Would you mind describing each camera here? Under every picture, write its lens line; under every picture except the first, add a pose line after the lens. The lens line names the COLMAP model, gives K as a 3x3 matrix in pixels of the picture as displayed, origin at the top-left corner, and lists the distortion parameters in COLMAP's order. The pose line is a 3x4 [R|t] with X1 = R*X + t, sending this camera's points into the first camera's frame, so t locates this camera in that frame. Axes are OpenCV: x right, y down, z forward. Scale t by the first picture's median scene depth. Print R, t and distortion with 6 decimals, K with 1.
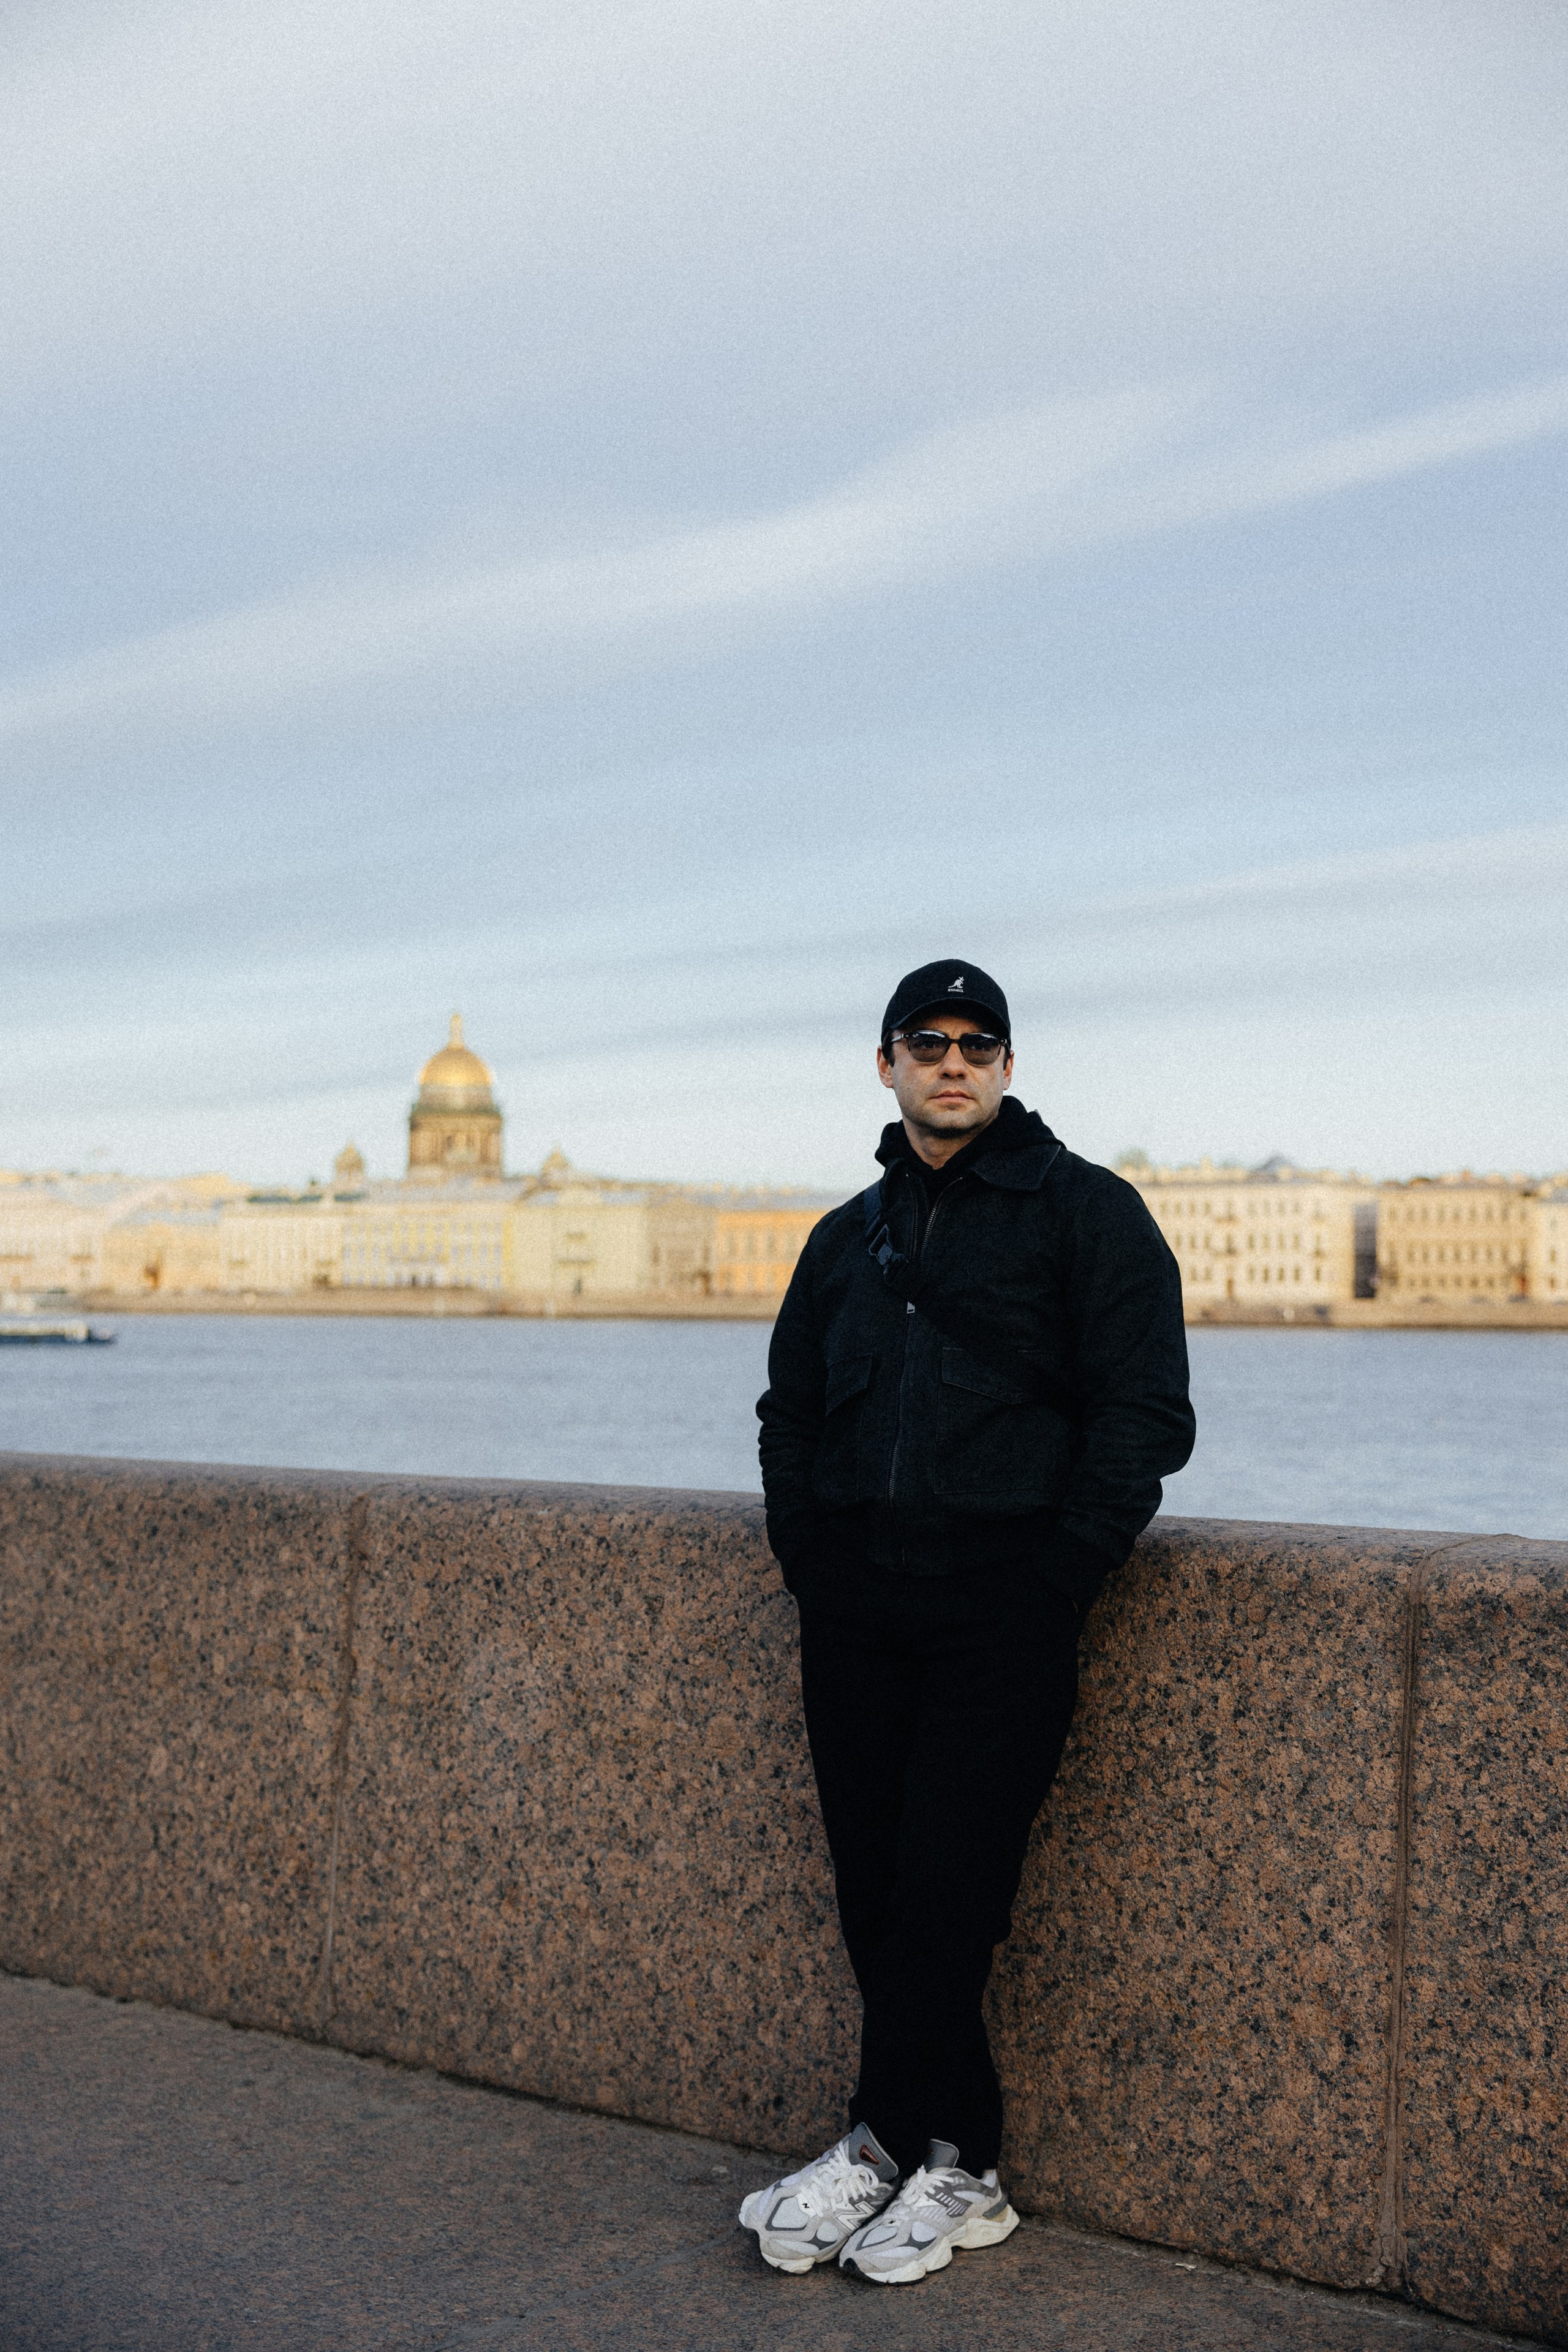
lens RADIAL K [[2839.1, 0, 809.6], [0, 2839.1, 1144.4], [0, 0, 1]] dist [0.006085, 0.000000]
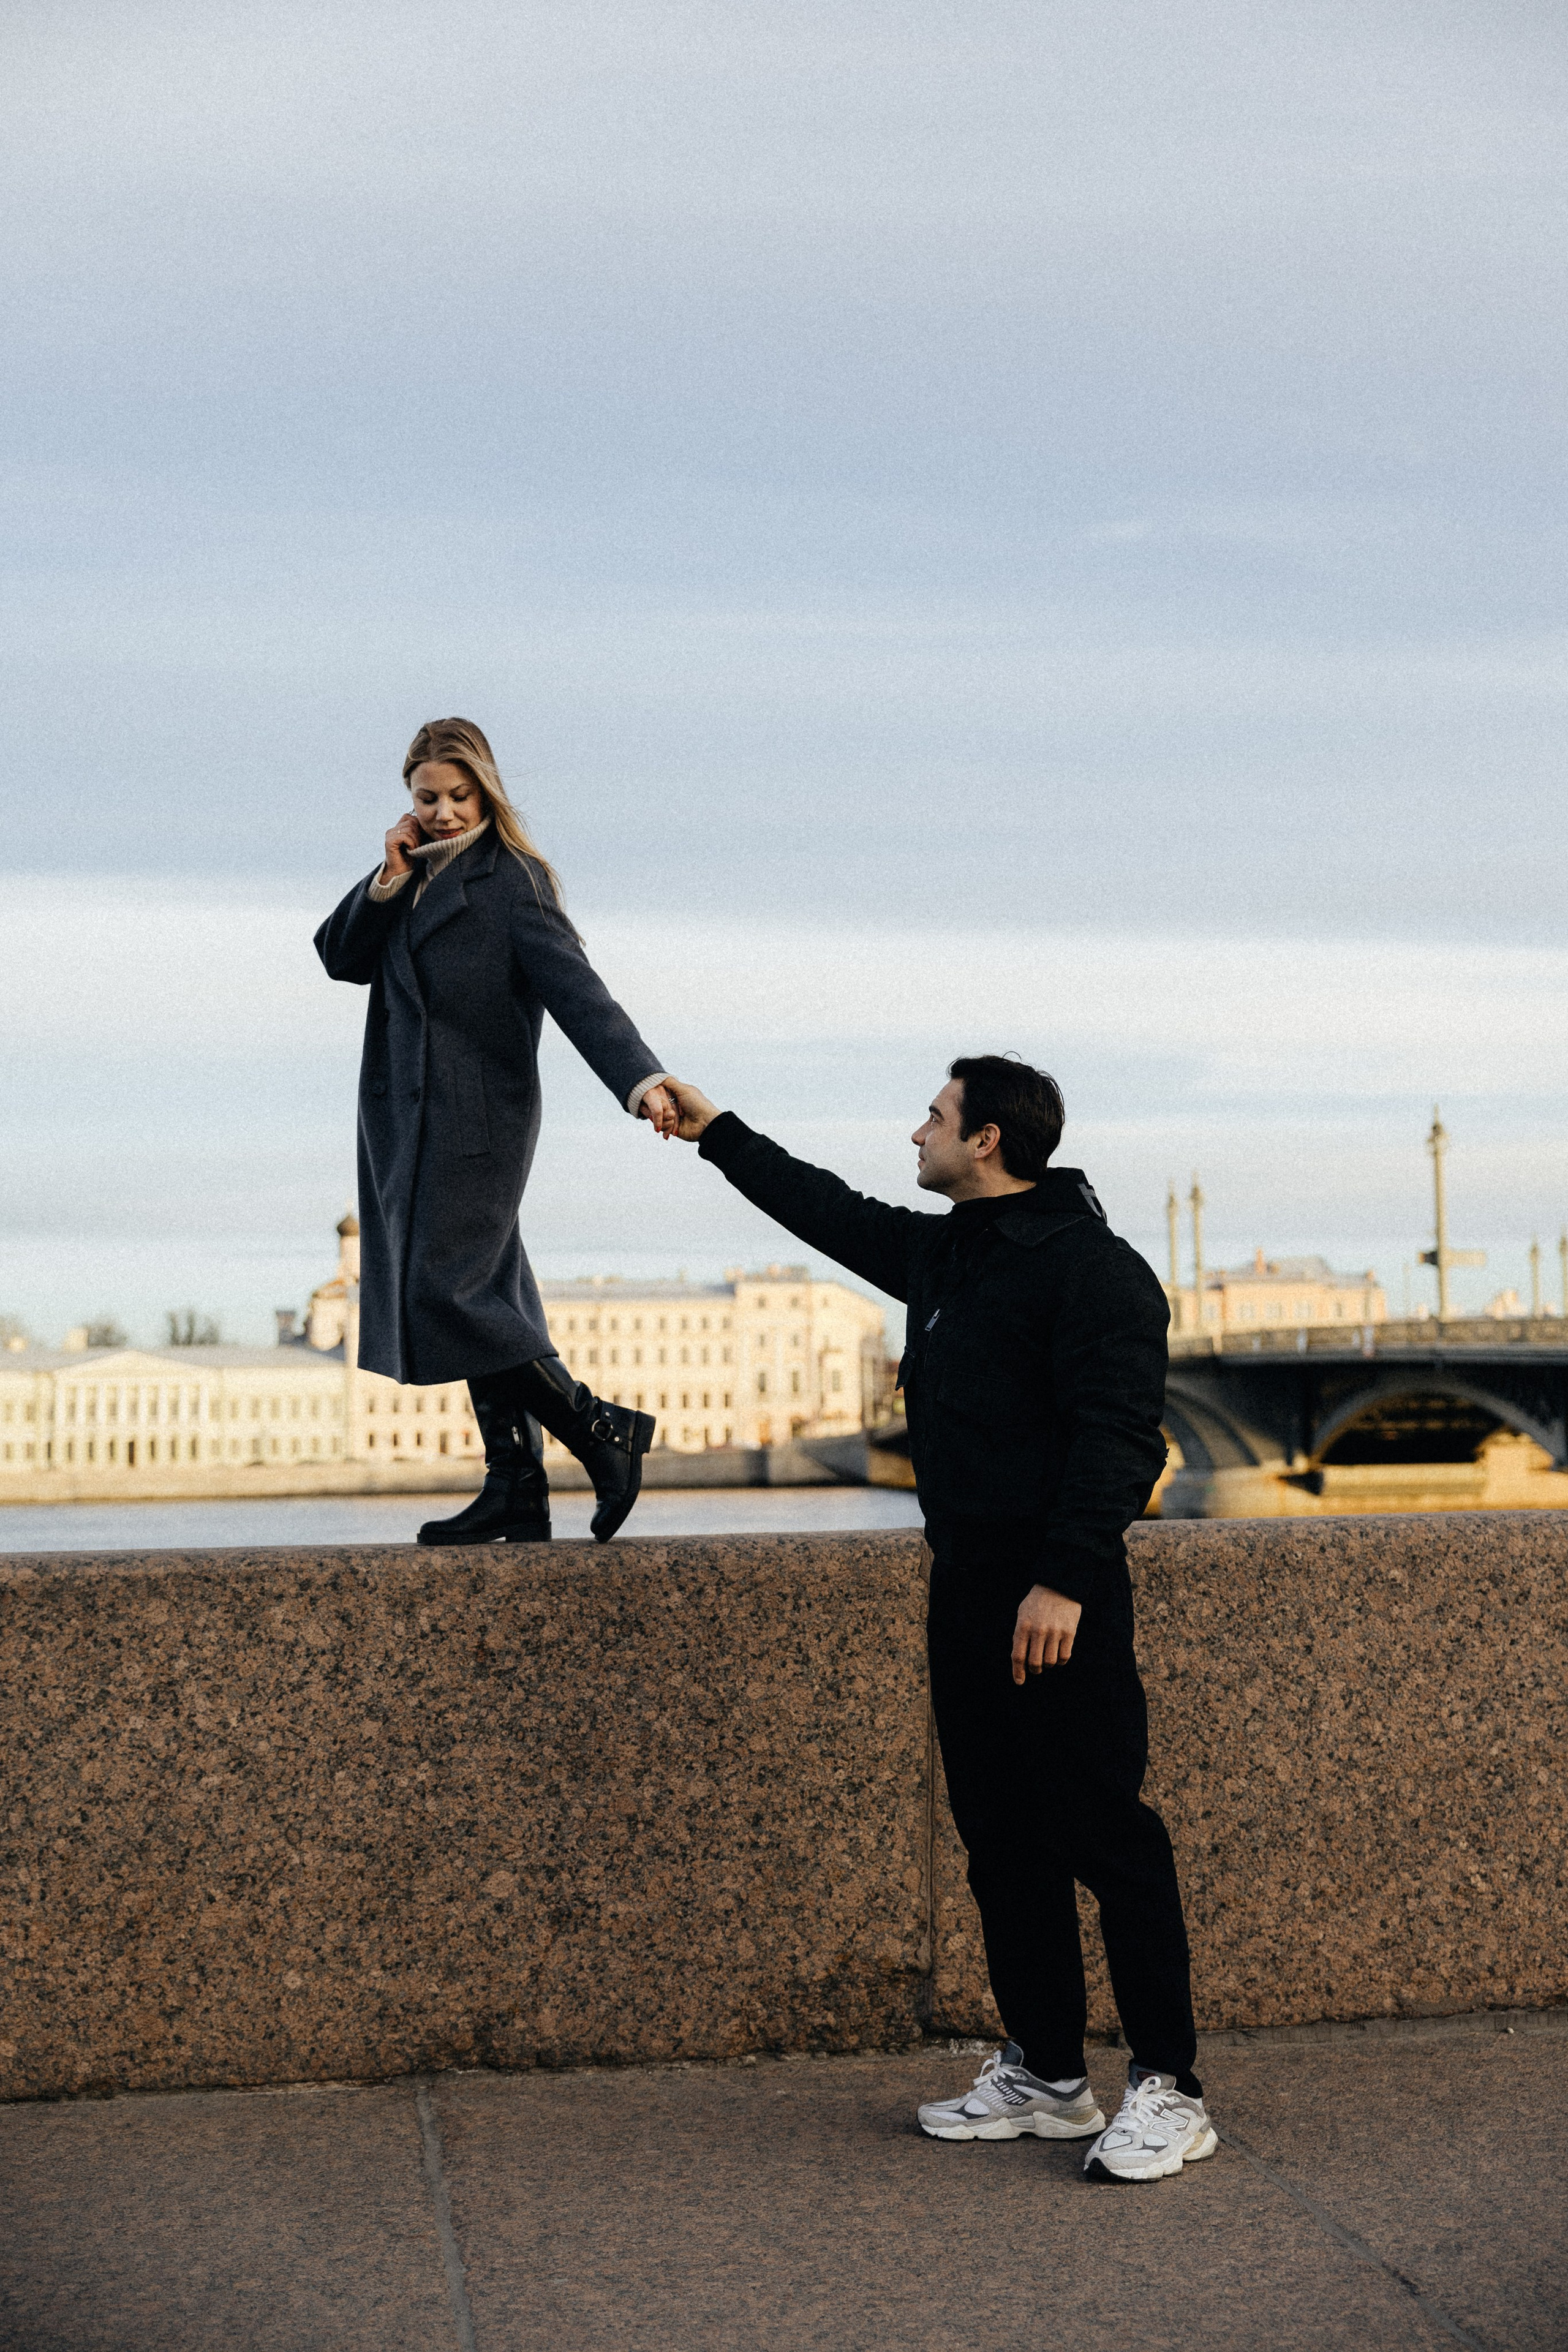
lens RADIAL K [[3121.7, 0, 725.7], [0, 3121.7, 1153.9], [0, 0, 1]] dist [0.012973, 0.000000]
pose [[0.680537, 0.053035, 0.730792, -0.620965], [-0.016943, 0.998249, -0.056667, 0.025282], [-0.732518, 0.026183, 0.680244, -0.309189]]
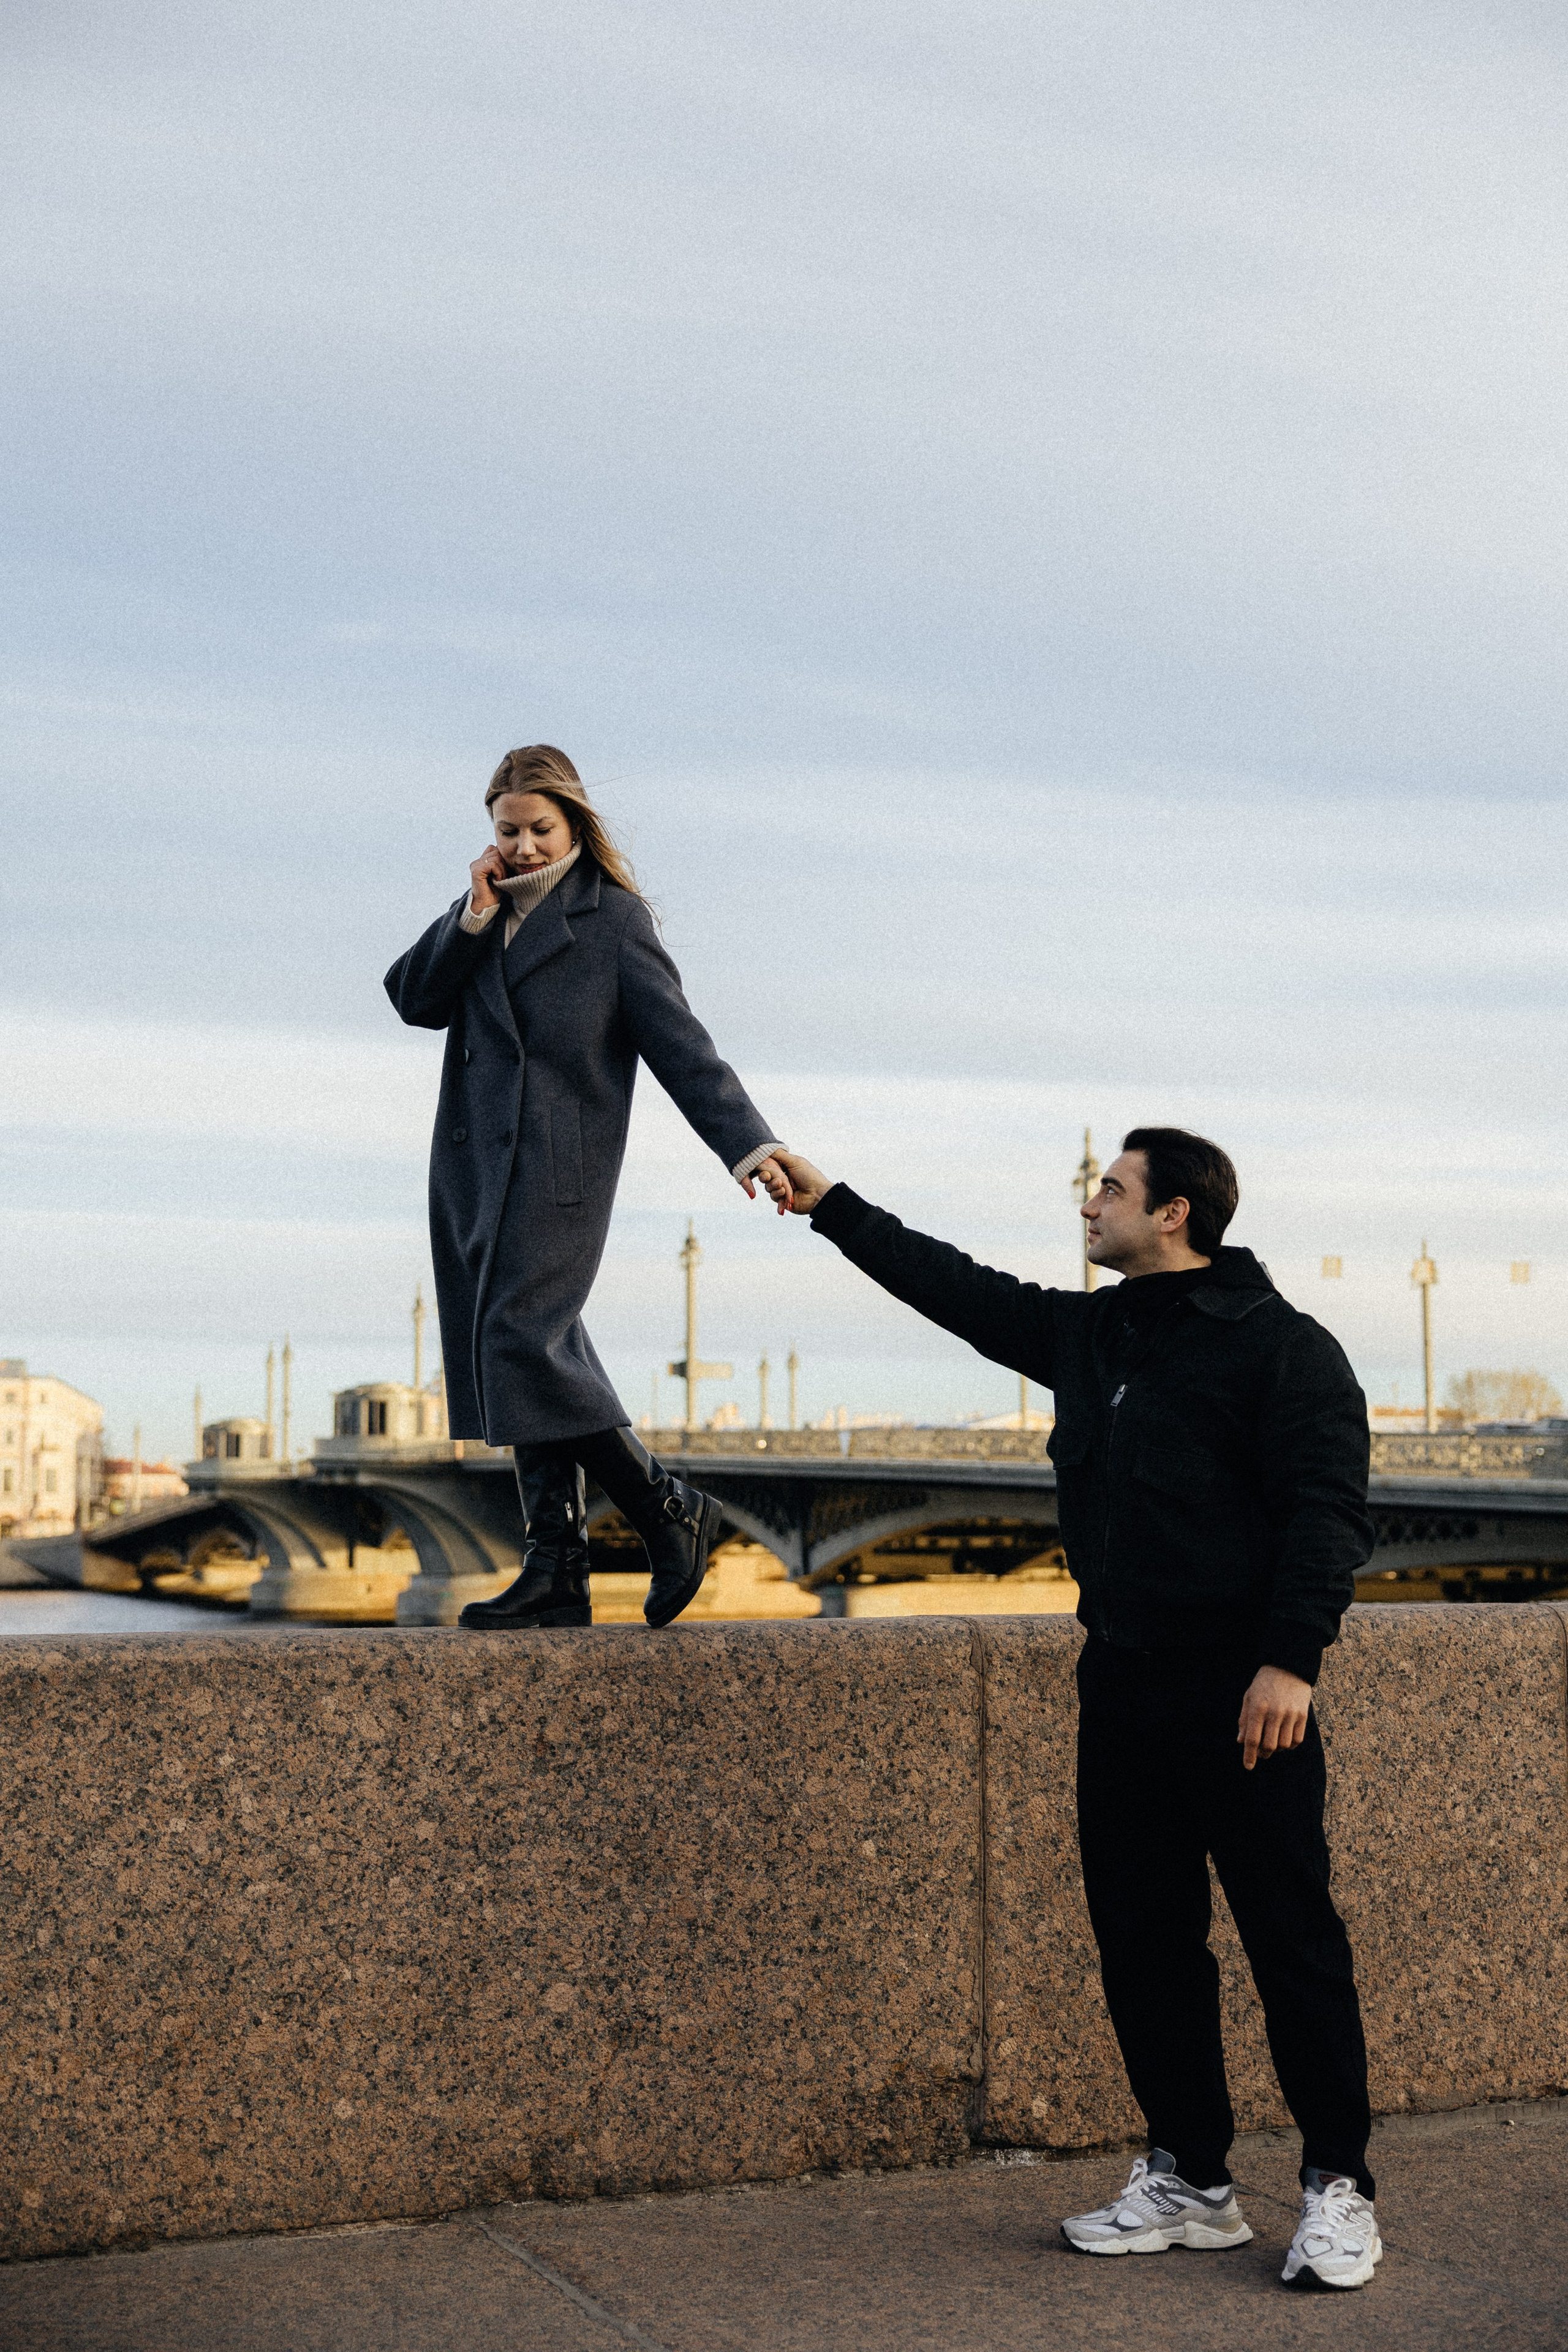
lens RADIAL K [[3121.7, 0, 777.0], [0, 3121.7, 1155.6], [0, 0, 1]] dist [0.012973, 0.000000]
pose [[0.475114, 0.102488, 0.873935, -0.783680], [-0.037704, 0.994653, -0.096147, 0.049364], [-0.879116, 0.012730, 0.476437, 0.042195]]
